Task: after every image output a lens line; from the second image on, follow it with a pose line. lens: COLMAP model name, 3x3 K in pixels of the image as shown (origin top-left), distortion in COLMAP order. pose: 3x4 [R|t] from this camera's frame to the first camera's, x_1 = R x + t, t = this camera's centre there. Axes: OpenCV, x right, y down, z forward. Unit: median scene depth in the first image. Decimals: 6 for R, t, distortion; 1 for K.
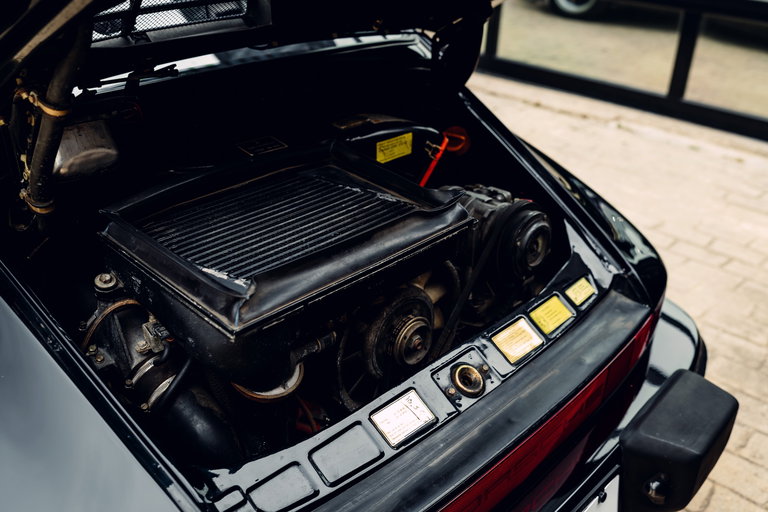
lens RADIAL K [[736.0, 0, 384.0], [0, 736.0, 256.0], [0, 0, 1]] dist [-0.004776, -0.006504]
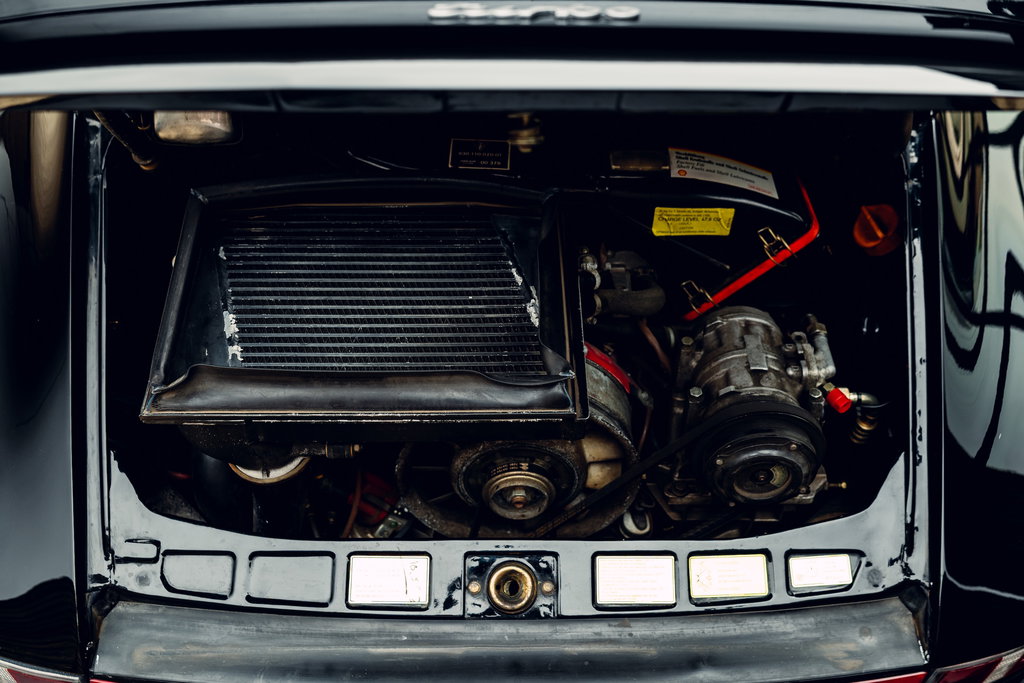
lens RADIAL K [[1054.1, 0, 537.9], [0, 1054.1, 340.3], [0, 0, 1]] dist [0.001011, -0.017123]
pose [[0.711456, 0.506636, -0.486981, 0.540181], [-0.337696, 0.854210, 0.395330, -0.484446], [0.616273, -0.116808, 0.778822, 0.235109]]
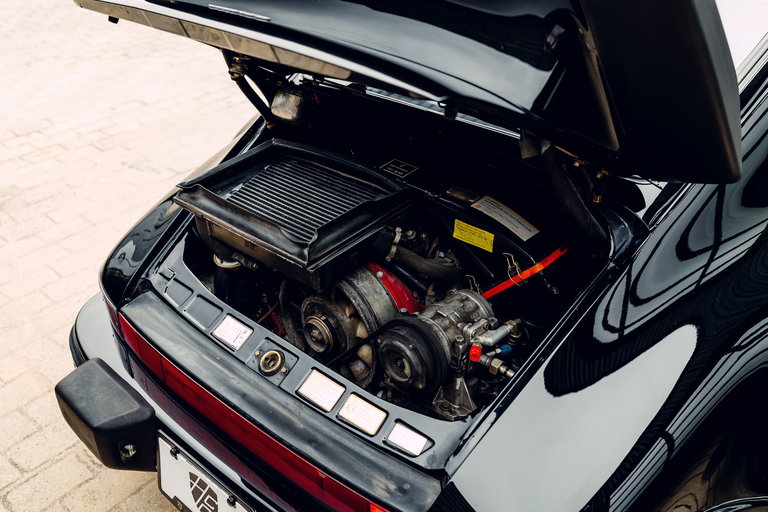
lens RADIAL K [[736.0, 0, 384.0], [0, 736.0, 256.0], [0, 0, 1]] dist [-0.004776, -0.006504]
pose [[0.043331, 0.506151, -0.861356, 1.222851], [-0.461198, 0.774937, 0.432168, -0.679194], [0.886238, 0.378529, 0.267015, 0.778835]]
